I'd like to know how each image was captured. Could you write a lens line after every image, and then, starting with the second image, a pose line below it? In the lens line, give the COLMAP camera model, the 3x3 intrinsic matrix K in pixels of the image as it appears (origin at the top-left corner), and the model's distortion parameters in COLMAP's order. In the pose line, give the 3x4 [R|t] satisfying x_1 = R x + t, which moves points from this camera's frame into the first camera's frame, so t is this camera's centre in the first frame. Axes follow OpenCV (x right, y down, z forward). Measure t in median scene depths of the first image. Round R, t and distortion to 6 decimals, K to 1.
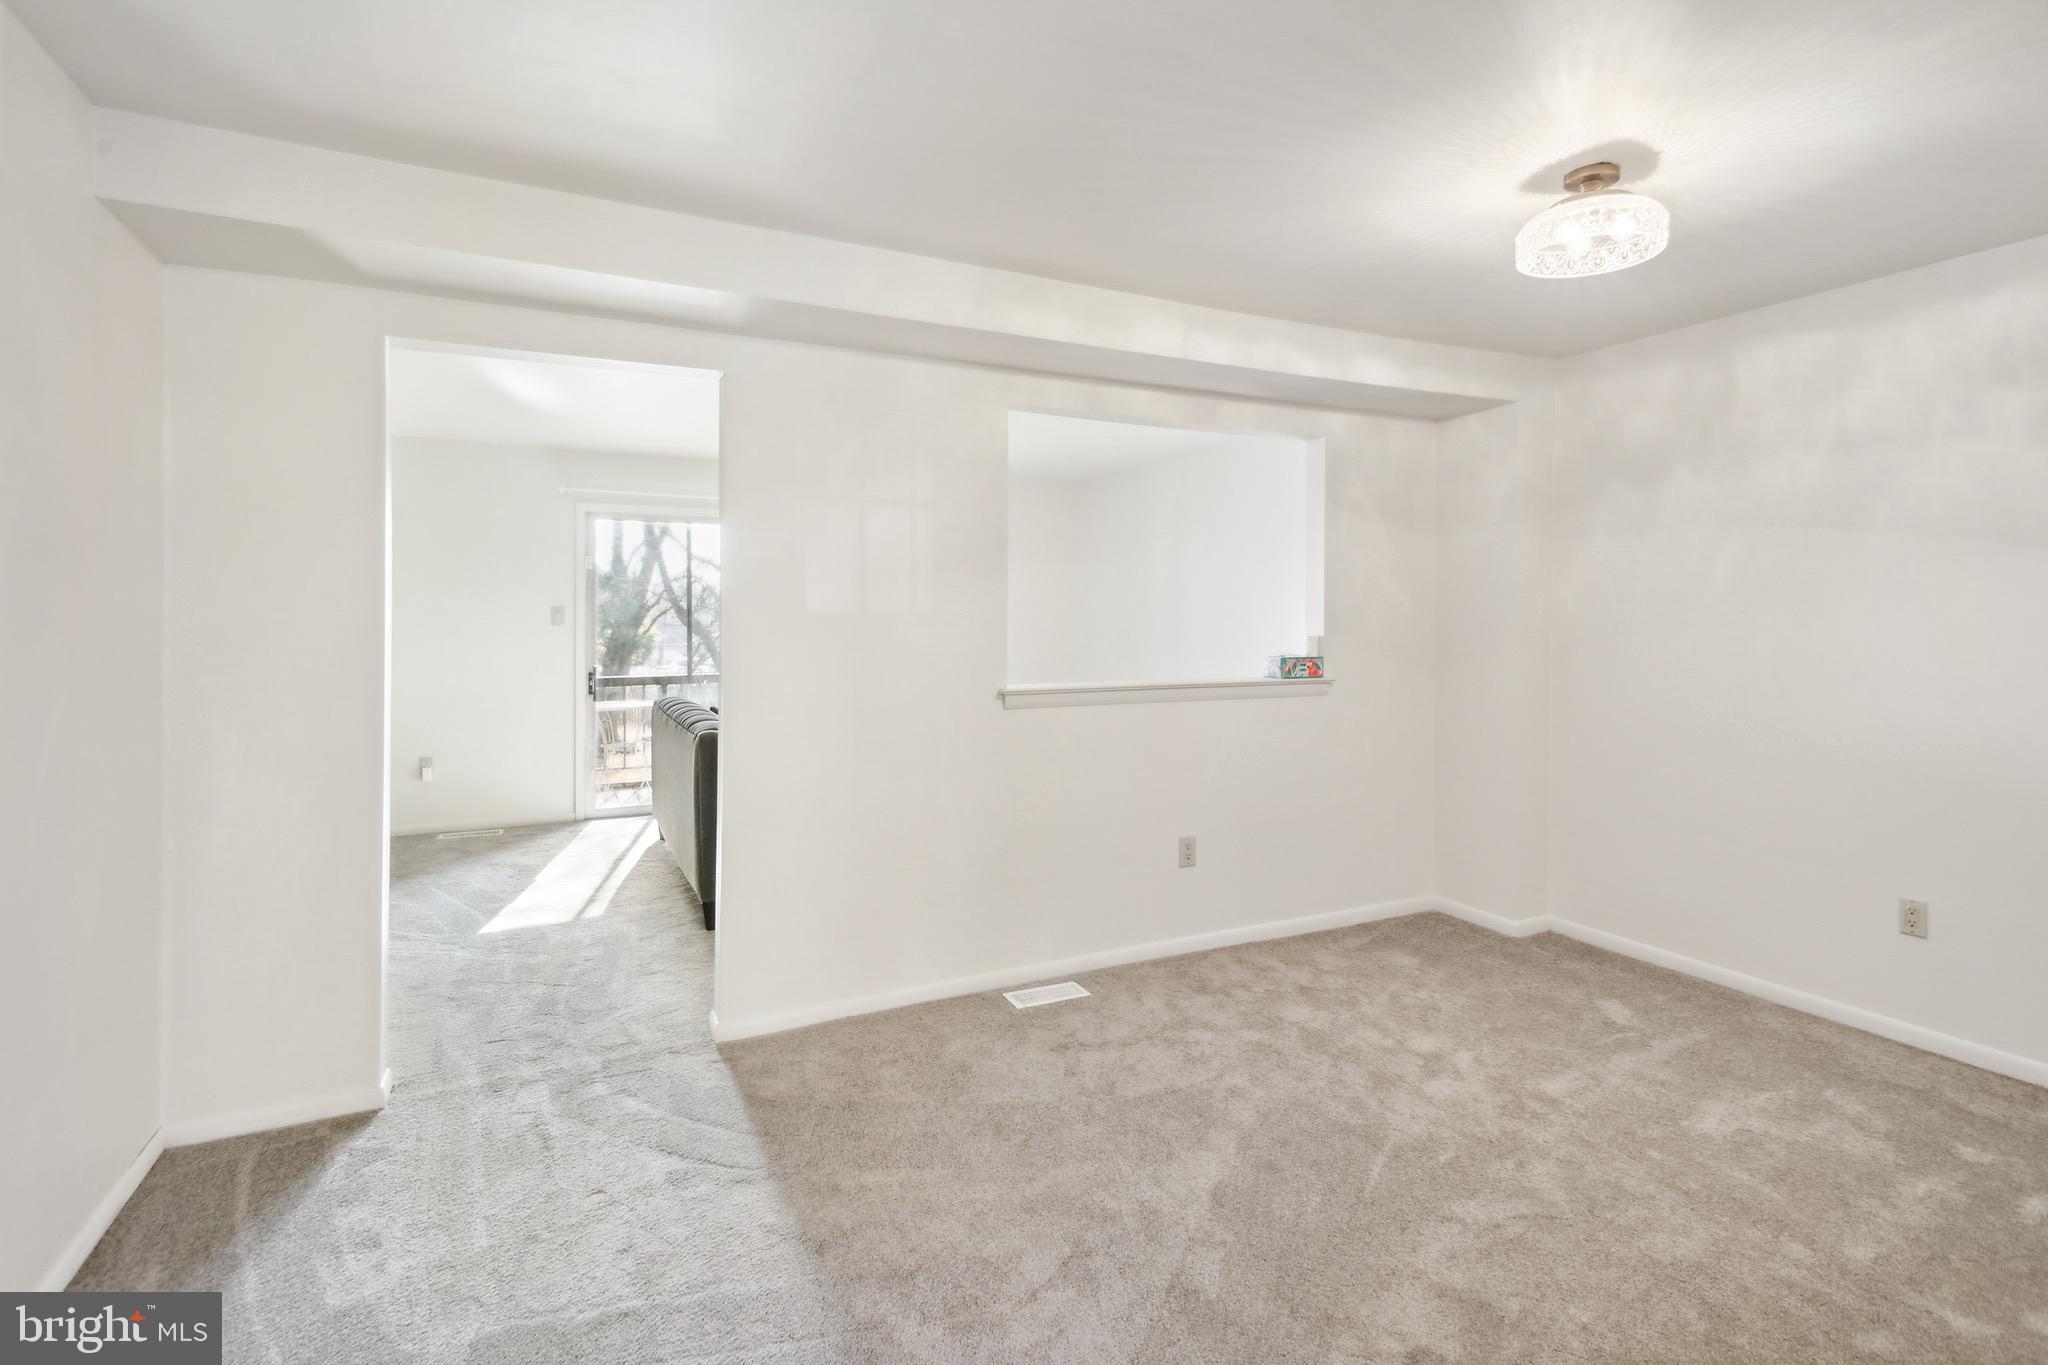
lens RADIAL K [[991.9, 0, 1033.9], [0, 991.9, 639.6], [0, 0, 1]] dist [0.015885, -0.006709]
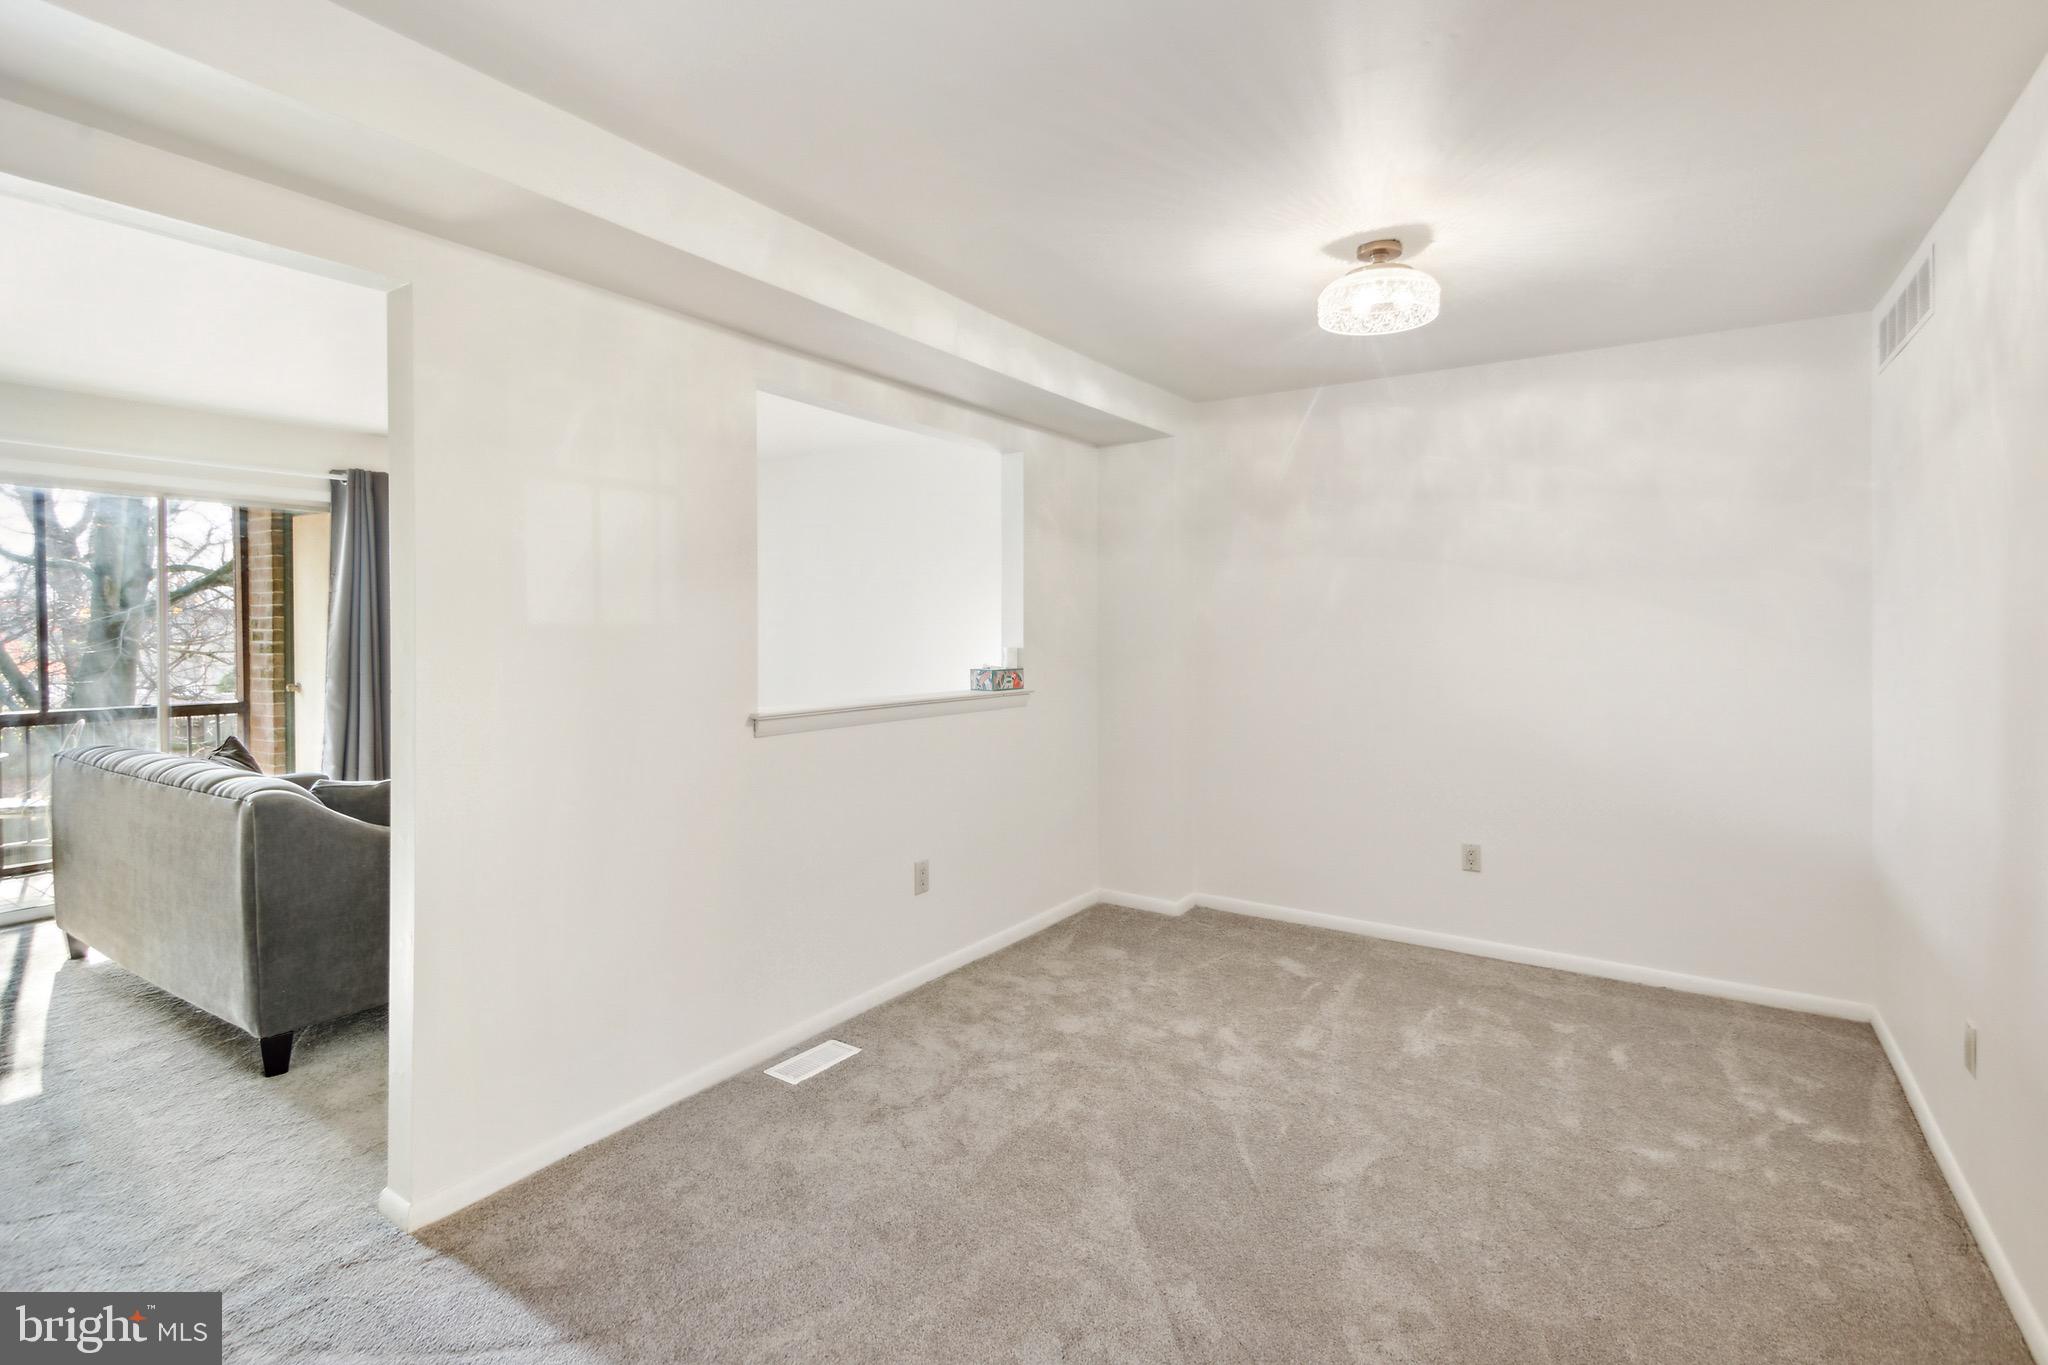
lens RADIAL K [[991.9, 0, 1040.6], [0, 991.9, 650.6], [0, 0, 1]] dist [0.015885, -0.006709]
pose [[0.861744, -0.009707, 0.507250, -0.274633], [0.009303, 0.999951, 0.003331, -0.005361], [-0.507258, 0.001848, 0.861792, 0.153396]]
